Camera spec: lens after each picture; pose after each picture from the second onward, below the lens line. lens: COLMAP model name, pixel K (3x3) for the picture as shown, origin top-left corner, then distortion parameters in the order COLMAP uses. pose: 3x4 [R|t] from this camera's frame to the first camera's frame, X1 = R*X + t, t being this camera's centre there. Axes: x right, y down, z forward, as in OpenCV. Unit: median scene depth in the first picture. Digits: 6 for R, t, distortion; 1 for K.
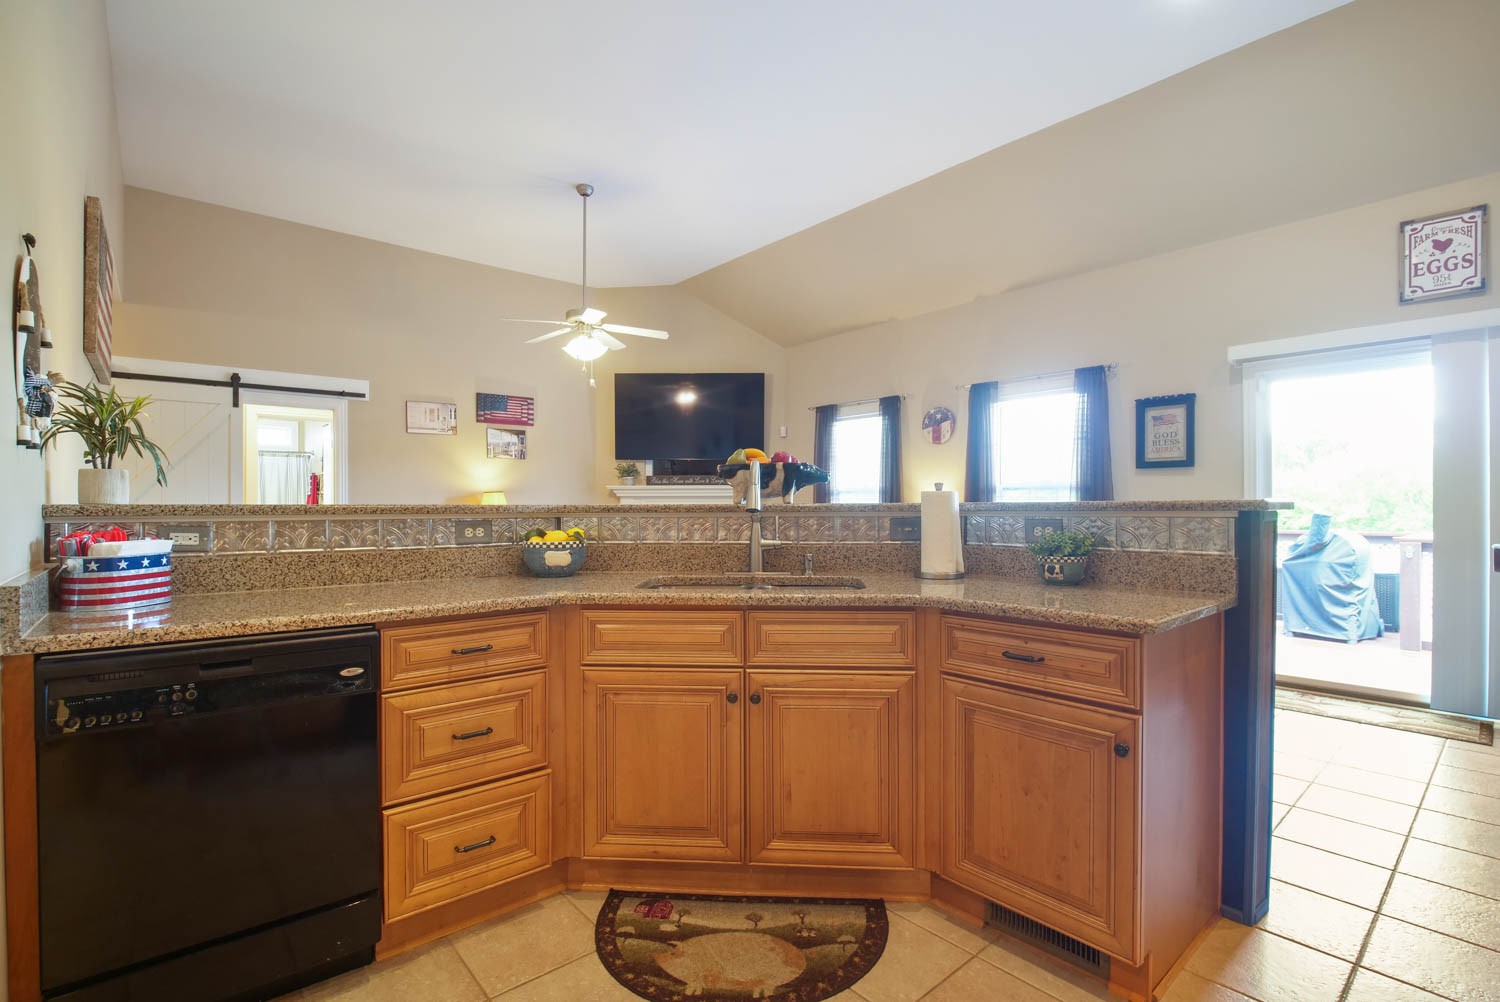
lens RADIAL K [[688.0, 0, 756.5], [0, 688.0, 501.7], [0, 0, 1]] dist [-0.012046, -0.003577]
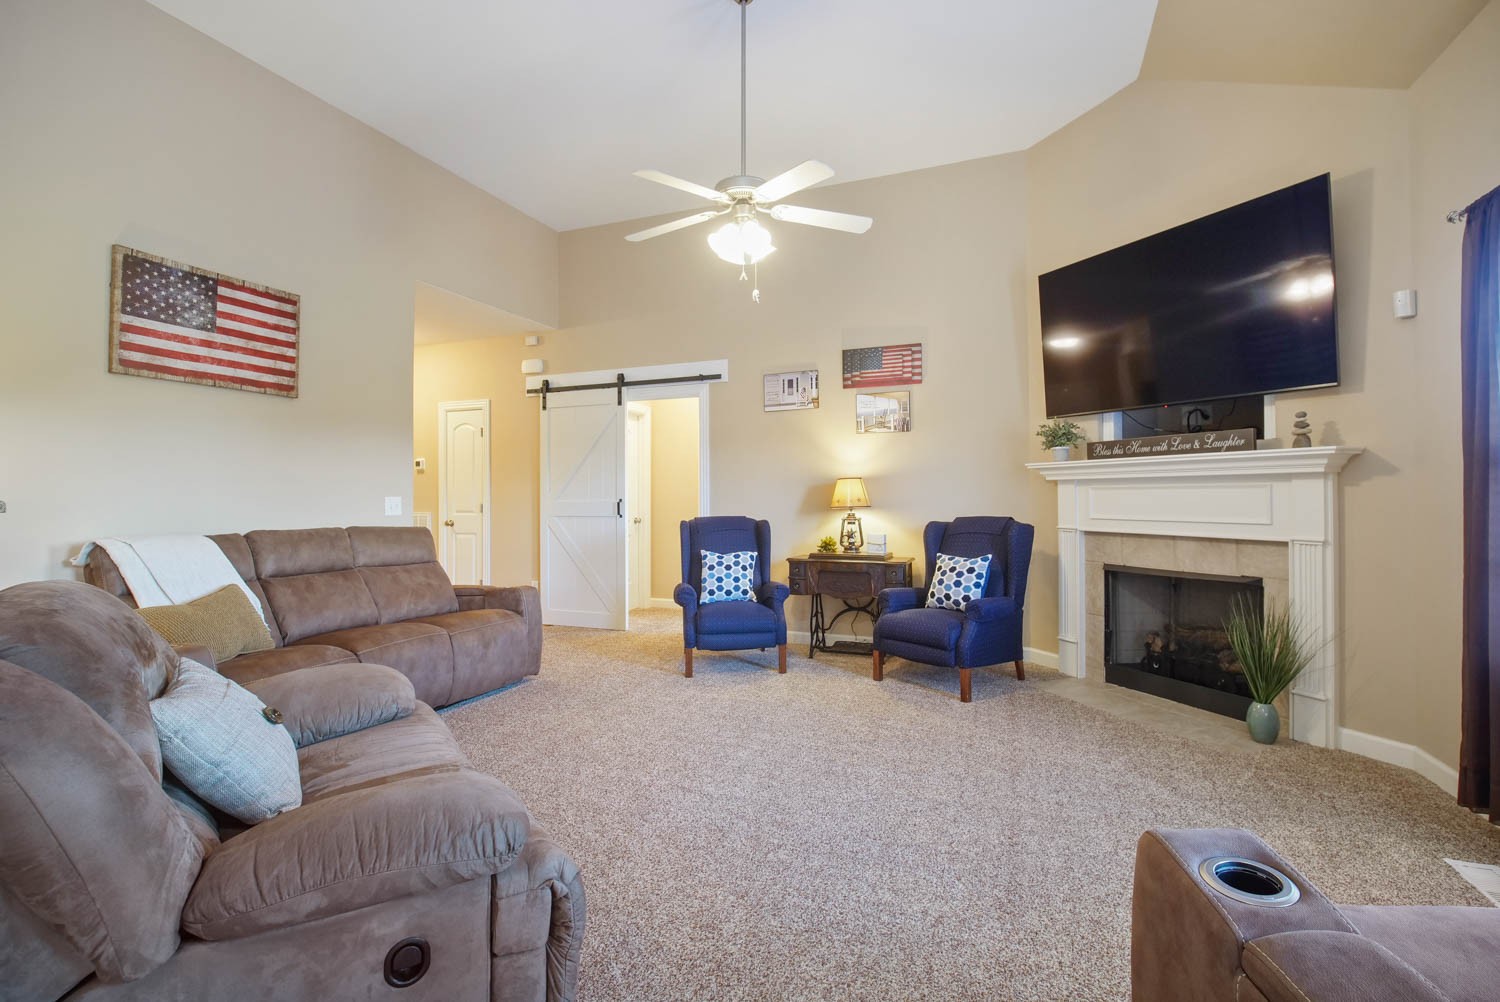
lens RADIAL K [[688.0, 0, 741.2], [0, 688.0, 489.7], [0, 0, 1]] dist [-0.012046, -0.003577]
pose [[0.444352, -0.009064, -0.895806, 0.403557], [0.007680, 0.999951, -0.006309, 0.003284], [0.895819, -0.004076, 0.444400, 0.957267]]
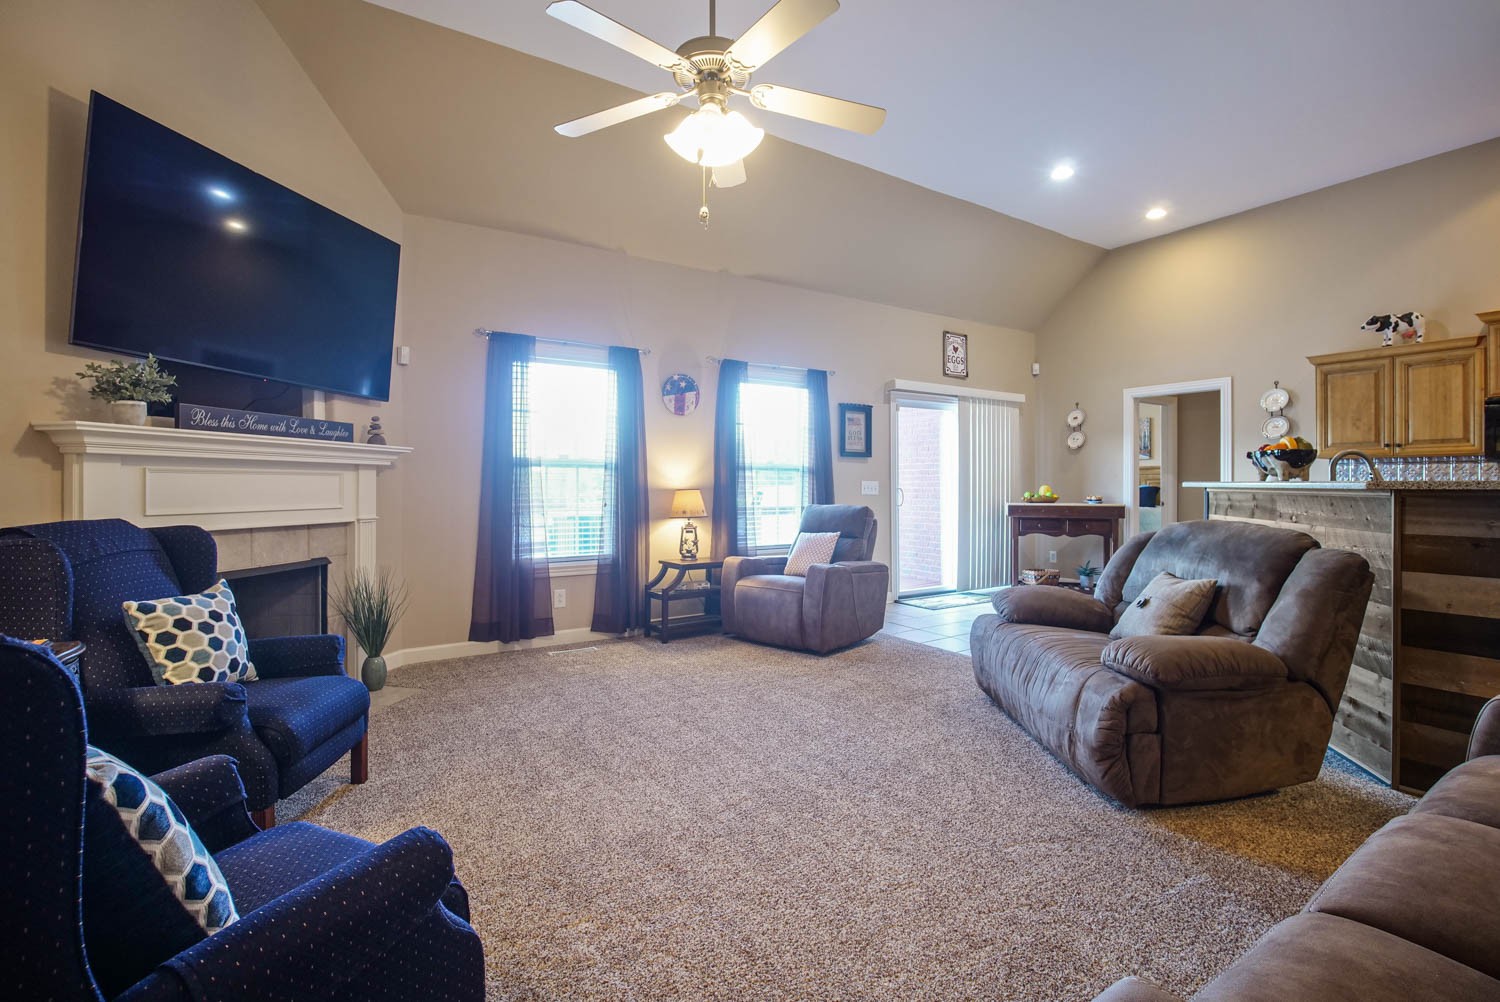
lens RADIAL K [[688.0, 0, 739.5], [0, 688.0, 485.9], [0, 0, 1]] dist [-0.012046, -0.003577]
pose [[0.153171, 0.002571, 0.988196, -0.927328], [-0.006113, 0.999980, -0.001654, 0.012759], [-0.988181, -0.005787, 0.153184, 1.212345]]
